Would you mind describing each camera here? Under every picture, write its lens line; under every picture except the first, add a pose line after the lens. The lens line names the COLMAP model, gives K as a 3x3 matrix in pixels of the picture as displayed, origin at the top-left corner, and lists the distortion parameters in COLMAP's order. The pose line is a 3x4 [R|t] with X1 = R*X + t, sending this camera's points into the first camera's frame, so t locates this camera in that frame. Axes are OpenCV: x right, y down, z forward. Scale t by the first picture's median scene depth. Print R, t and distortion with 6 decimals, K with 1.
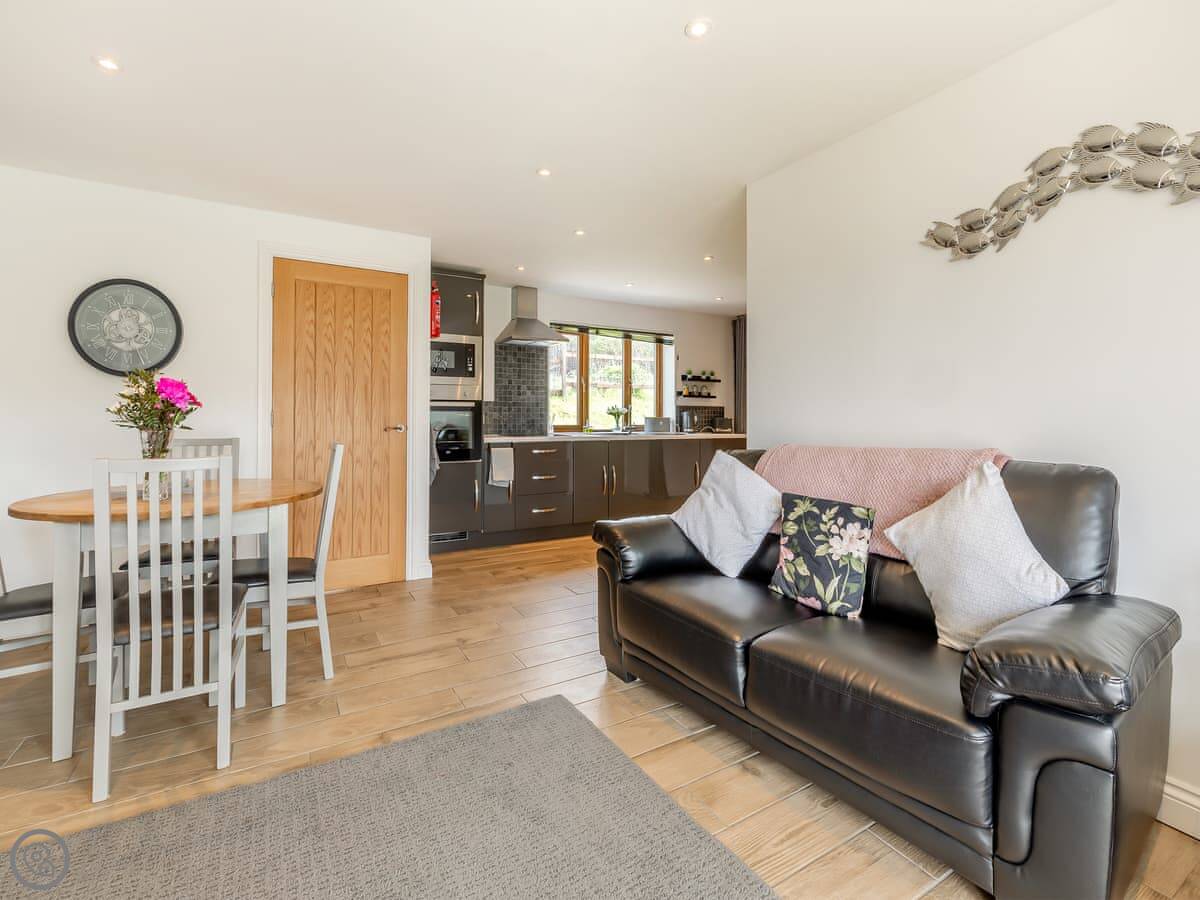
lens RADIAL K [[539.8, 0, 603.1], [0, 539.8, 410.3], [0, 0, 1]] dist [0.002415, 0.000396]
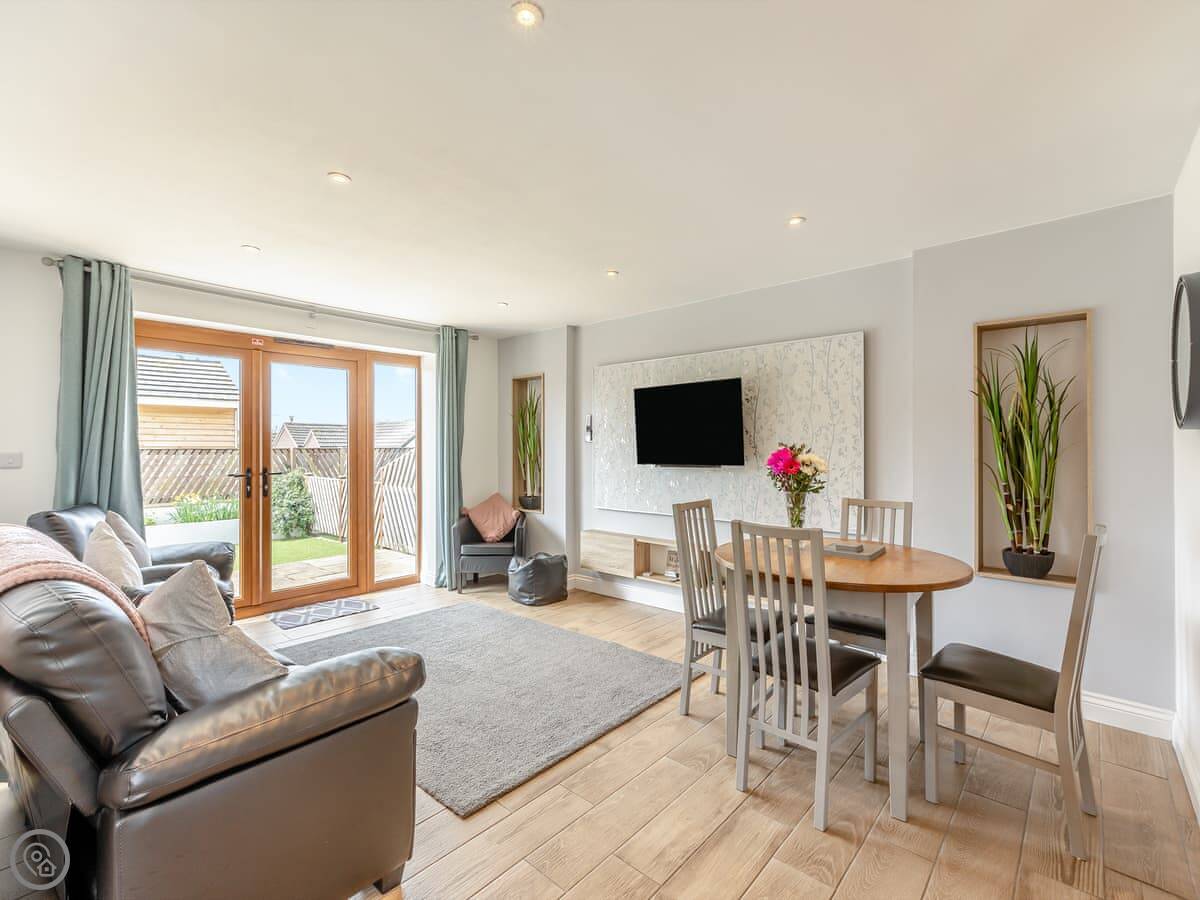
lens RADIAL K [[538.3, 0, 594.6], [0, 538.3, 441.5], [0, 0, 1]] dist [-0.000466, -0.000085]
pose [[-0.961349, -0.005459, -0.275279, -0.022139], [0.001263, 0.999705, -0.024235, -0.022989], [0.275330, -0.023646, -0.961059, 0.997914]]
